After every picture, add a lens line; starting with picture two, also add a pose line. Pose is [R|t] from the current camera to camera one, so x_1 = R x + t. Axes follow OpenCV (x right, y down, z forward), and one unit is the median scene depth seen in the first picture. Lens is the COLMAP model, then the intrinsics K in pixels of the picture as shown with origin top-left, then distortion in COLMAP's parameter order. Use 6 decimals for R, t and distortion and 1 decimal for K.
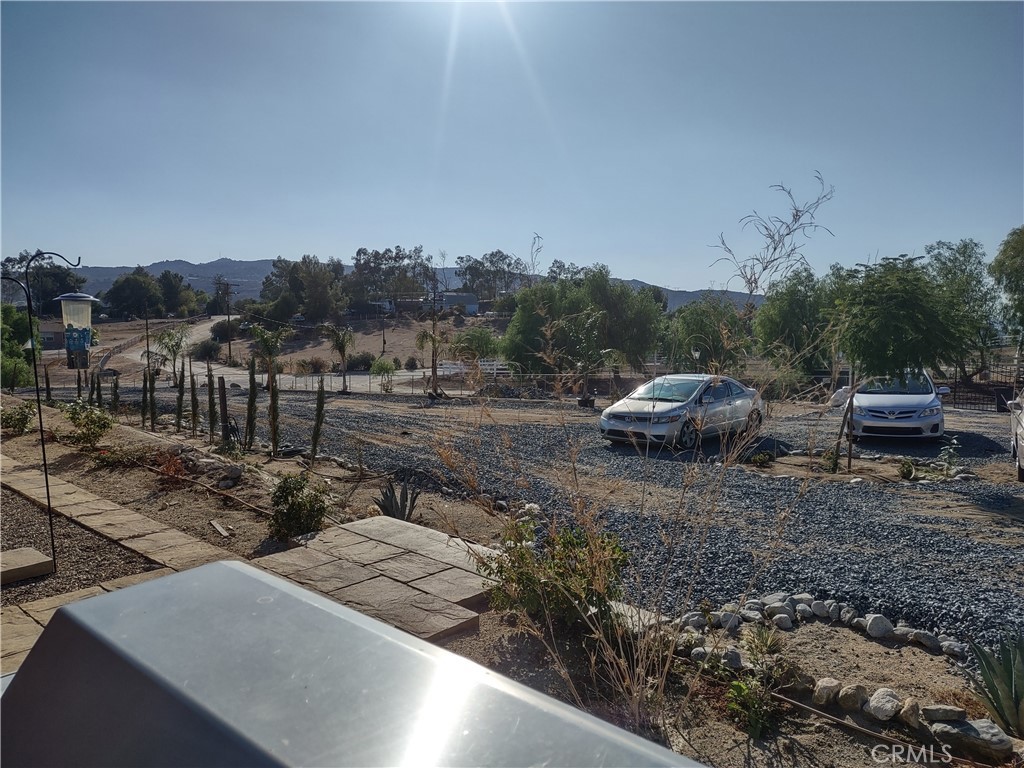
lens RADIAL K [[757.8, 0, 513.7], [0, 757.8, 386.5], [0, 0, 1]] dist [0.064502, -0.083065]
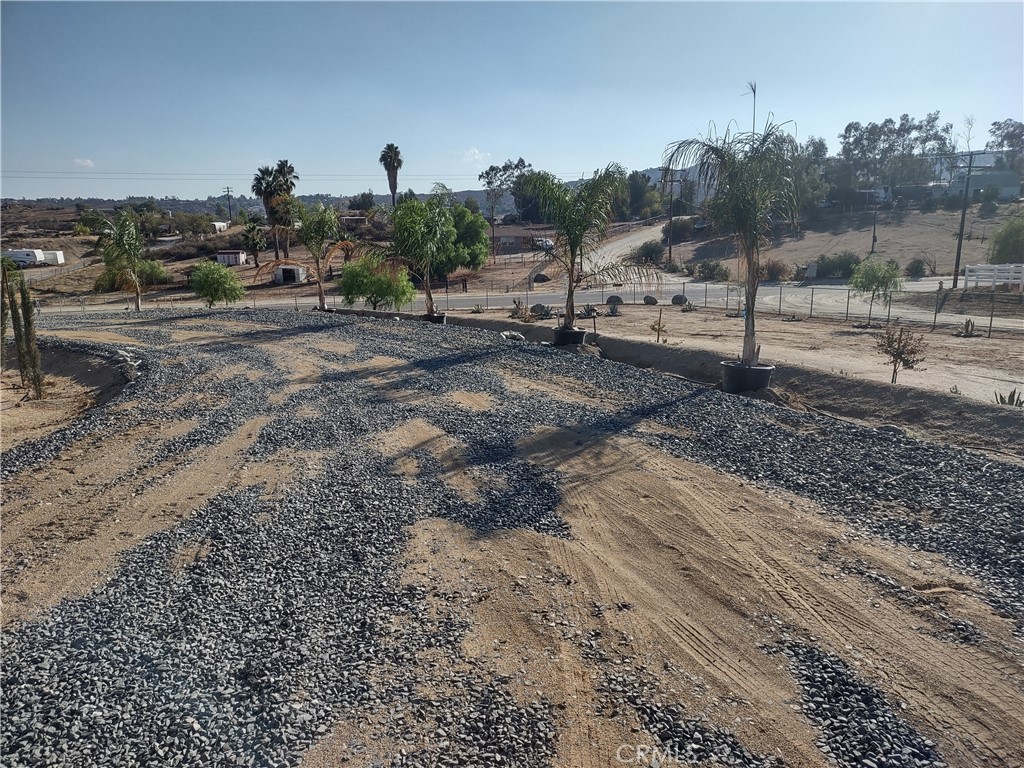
lens RADIAL K [[757.8, 0, 512.6], [0, 757.8, 389.5], [0, 0, 1]] dist [0.064502, -0.083065]
pose [[0.825009, 0.093695, -0.557298, -0.020514], [-0.022852, 0.990885, 0.132762, -0.003023], [0.564657, -0.096794, 0.819630, 0.116379]]
